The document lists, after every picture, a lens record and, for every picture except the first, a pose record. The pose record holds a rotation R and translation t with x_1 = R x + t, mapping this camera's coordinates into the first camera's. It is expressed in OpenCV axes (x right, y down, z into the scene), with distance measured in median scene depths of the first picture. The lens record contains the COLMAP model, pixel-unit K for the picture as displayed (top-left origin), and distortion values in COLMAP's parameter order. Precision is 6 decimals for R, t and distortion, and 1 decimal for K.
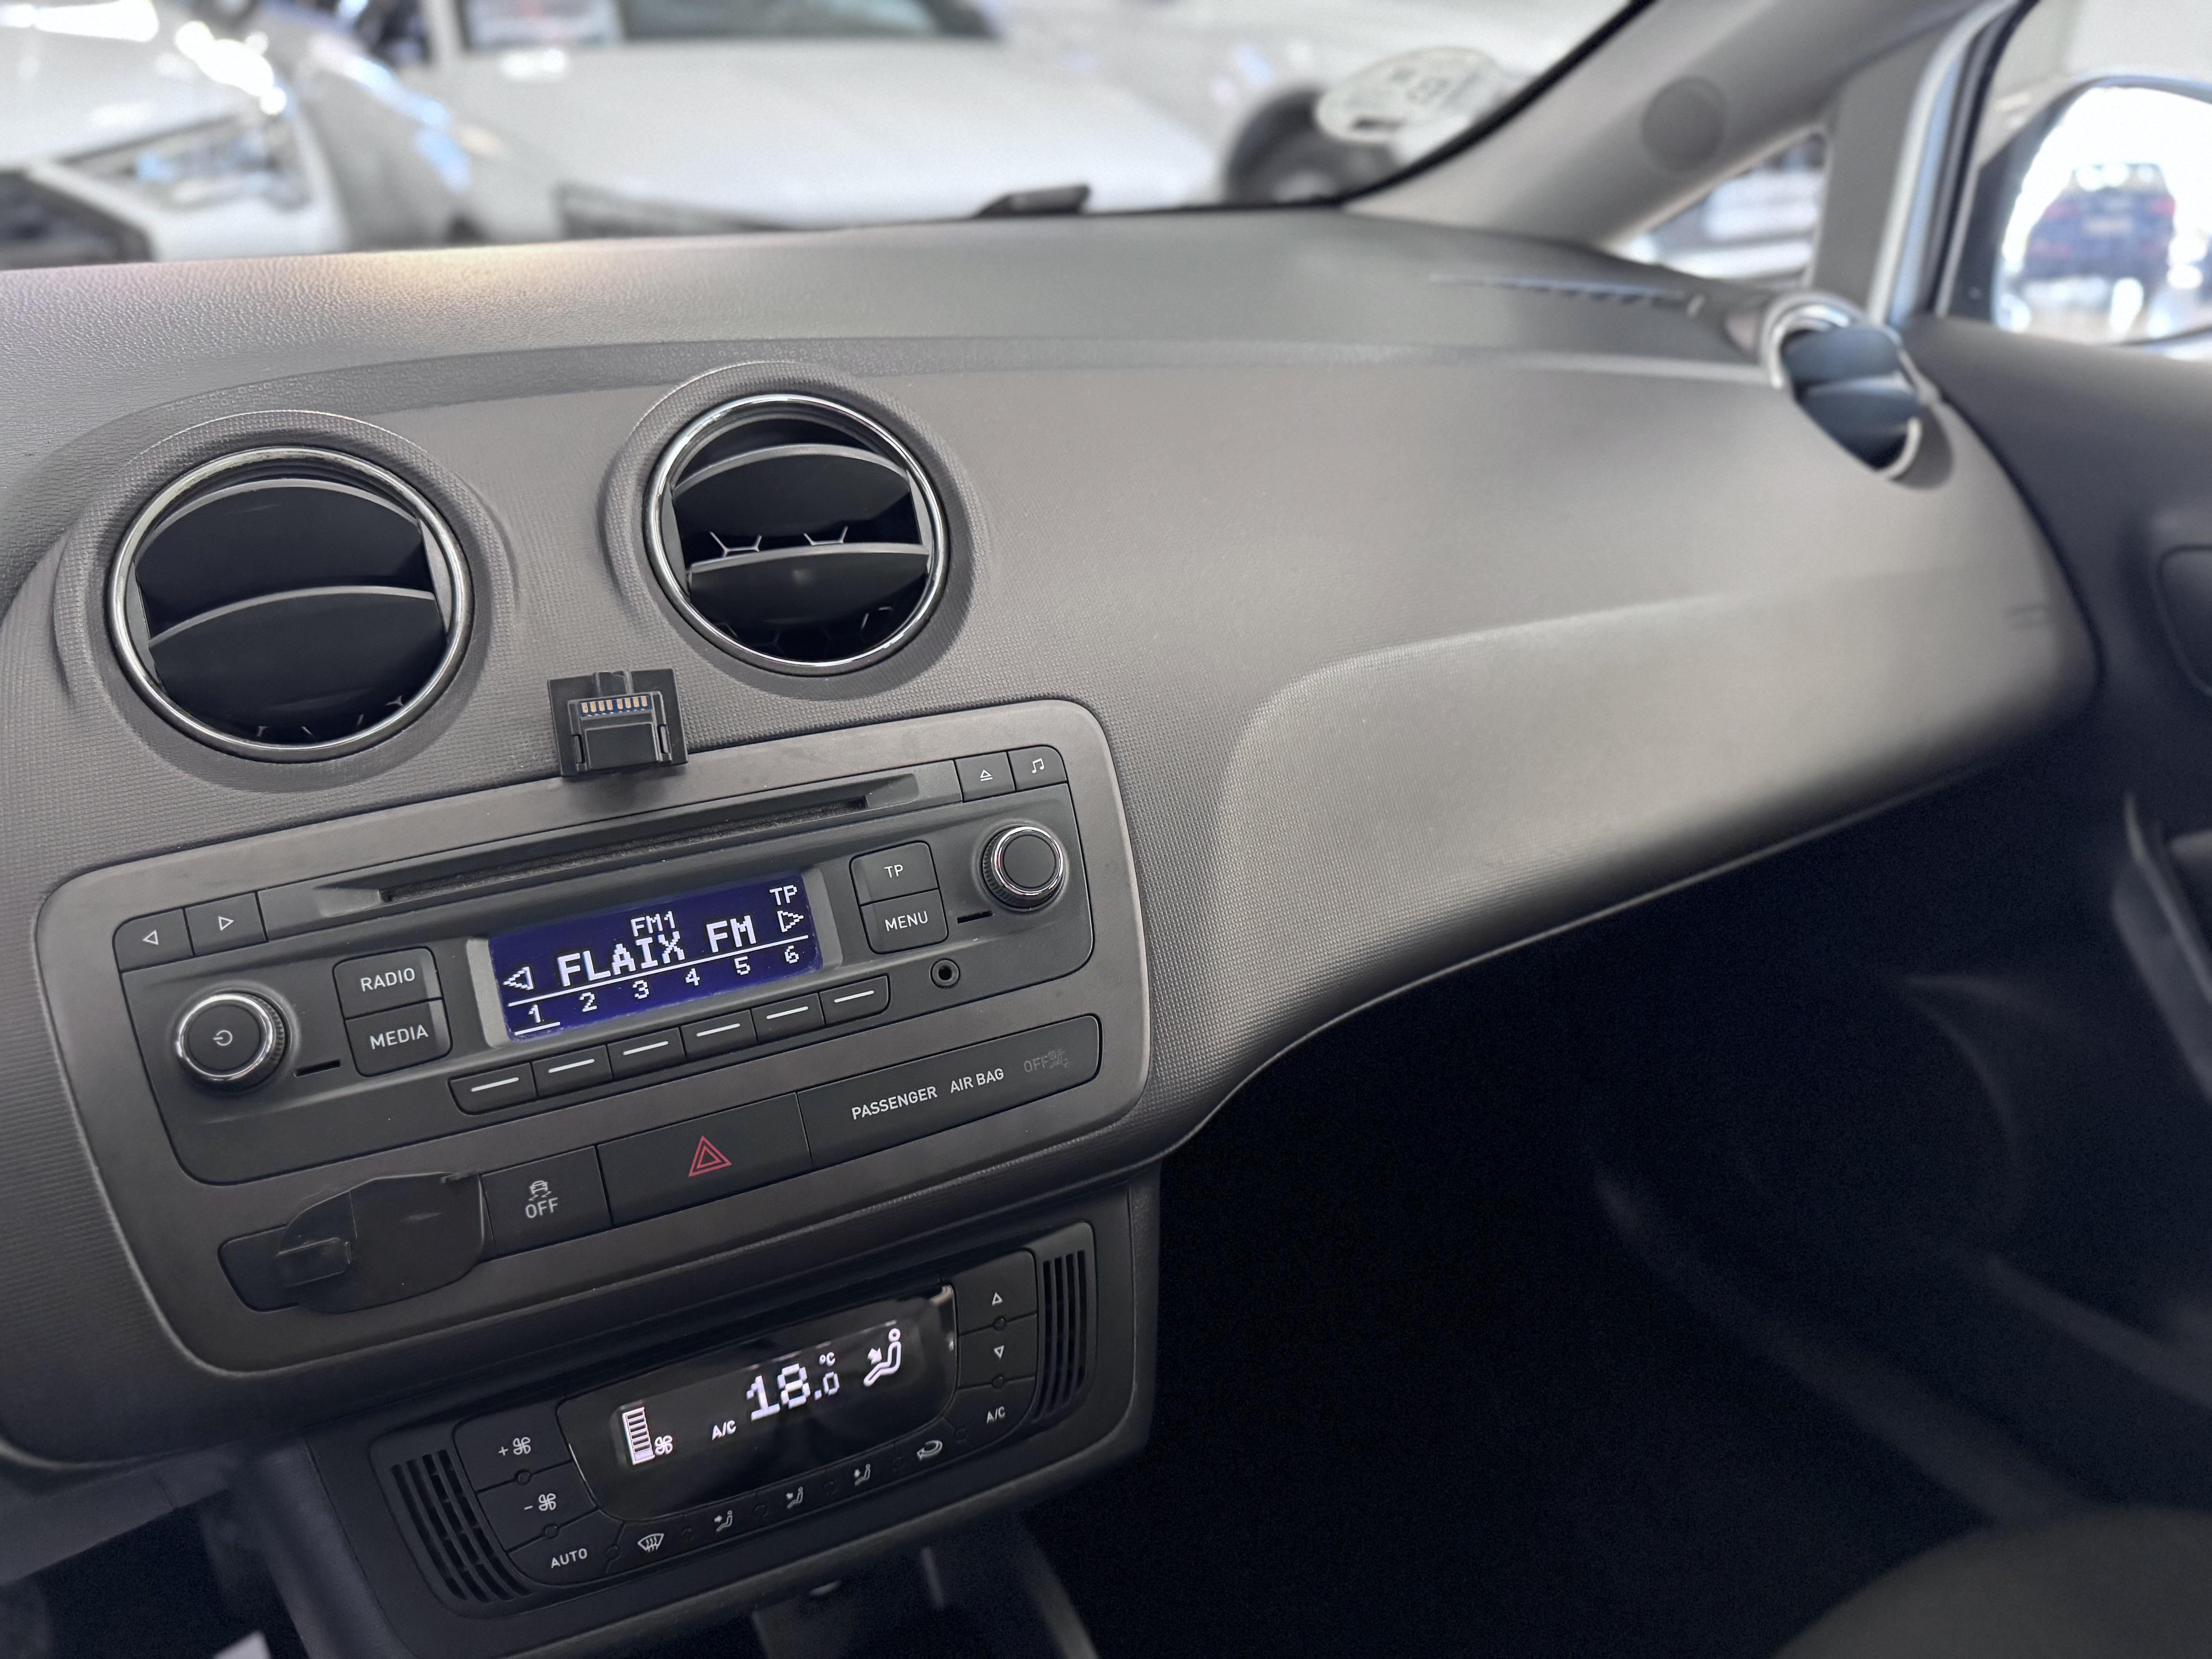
lens RADIAL K [[1555.0, 0, 1117.4], [0, 1555.0, 825.9], [0, 0, 1]] dist [0.005826, 0.003618]
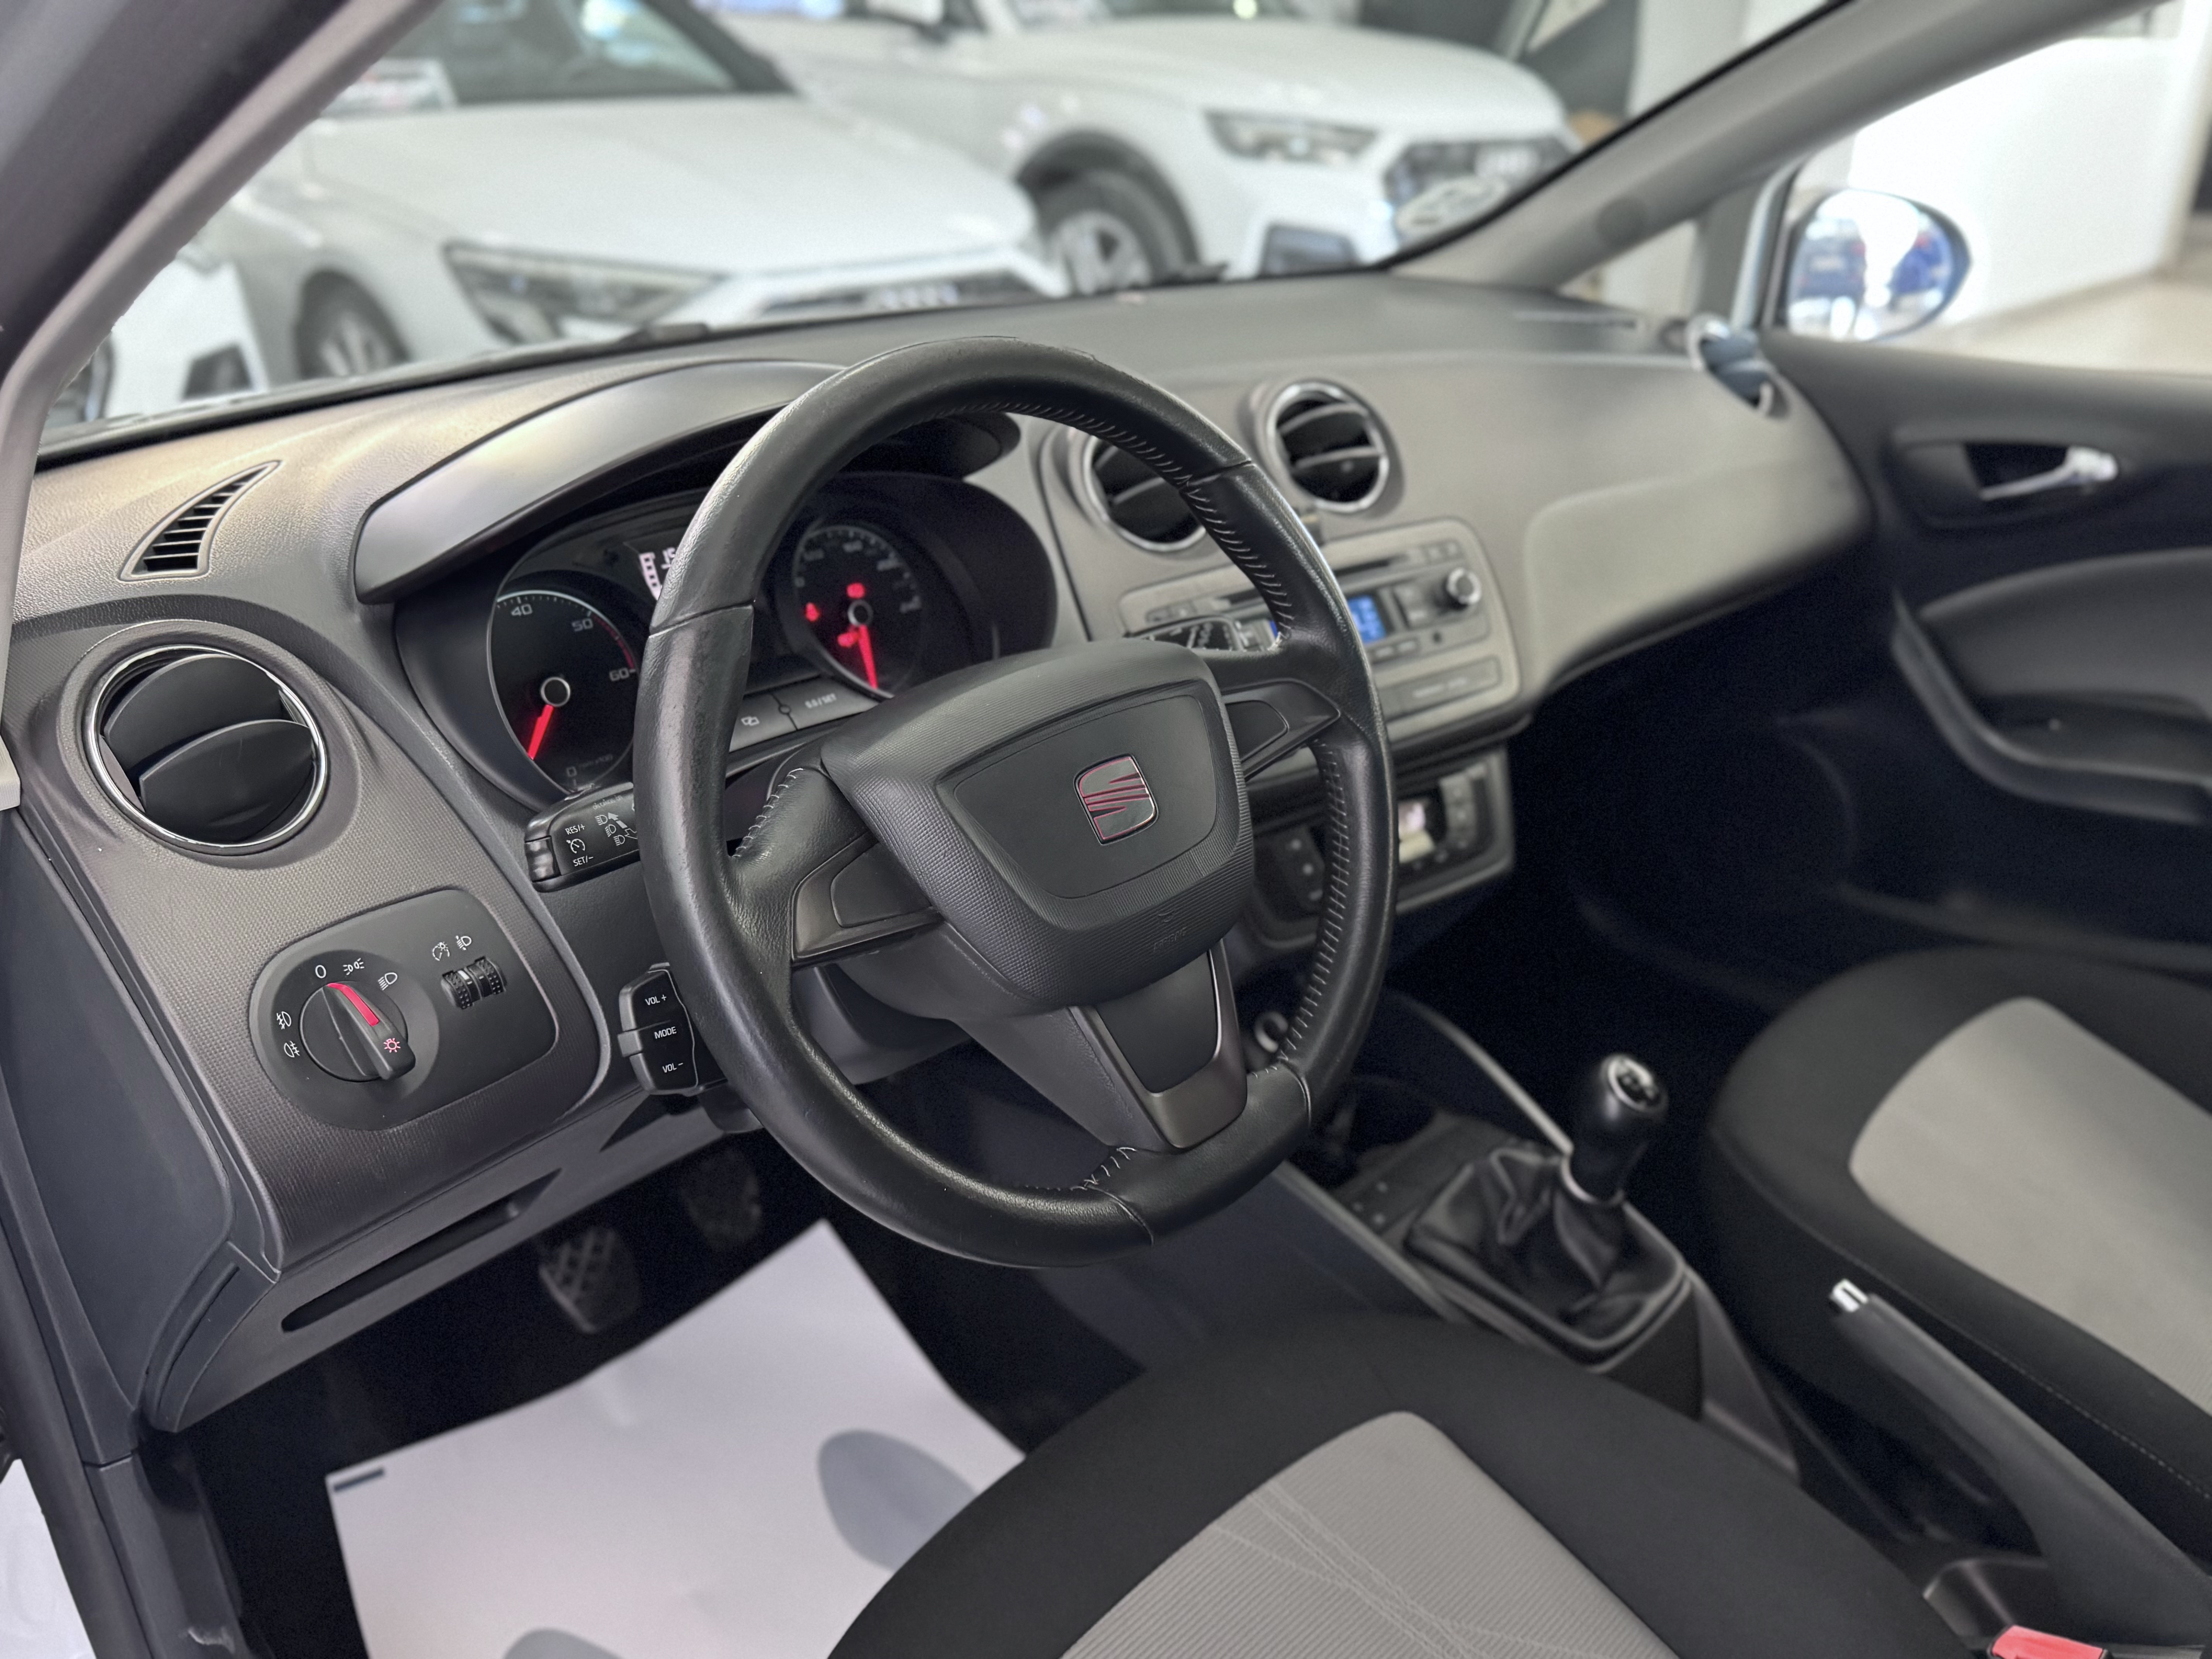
lens RADIAL K [[1688.4, 0, 1088.0], [0, 1688.4, 832.7], [0, 0, 1]] dist [0.028831, -0.007167]
pose [[0.983260, -0.081320, 0.163054, -0.610597], [0.087348, 0.995722, -0.030132, 0.241229], [-0.159906, 0.043870, 0.986157, -0.772352]]
